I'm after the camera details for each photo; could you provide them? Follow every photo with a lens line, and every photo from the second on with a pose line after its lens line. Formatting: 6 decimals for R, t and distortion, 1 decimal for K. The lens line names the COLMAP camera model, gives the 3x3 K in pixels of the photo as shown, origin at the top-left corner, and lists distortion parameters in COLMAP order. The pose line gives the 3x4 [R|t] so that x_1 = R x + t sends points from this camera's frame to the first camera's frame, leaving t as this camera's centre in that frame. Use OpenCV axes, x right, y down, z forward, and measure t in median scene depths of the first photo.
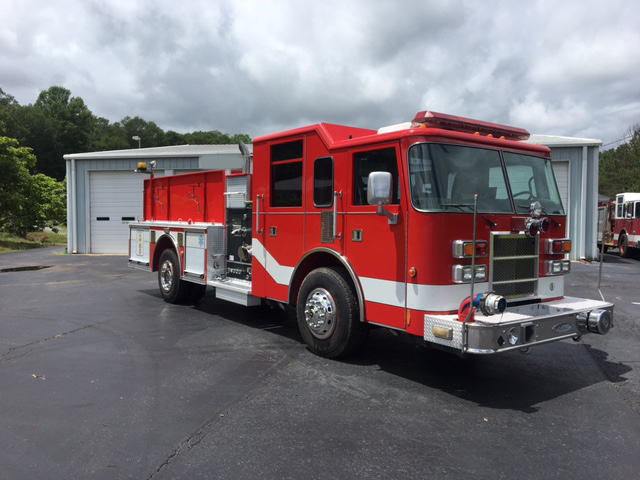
lens RADIAL K [[540.6, 0, 325.2], [0, 540.6, 236.7], [0, 0, 1]] dist [0.083844, -0.152364]
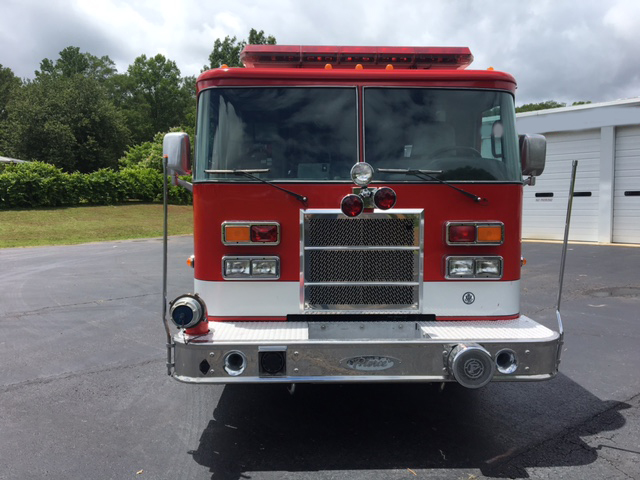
lens RADIAL K [[540.6, 0, 325.2], [0, 540.6, 236.7], [0, 0, 1]] dist [0.083844, -0.152364]
pose [[0.814394, 0.030016, -0.579535, 0.693023], [-0.006820, 0.999088, 0.042162, -0.003363], [0.580272, -0.030384, 0.813856, 0.437931]]
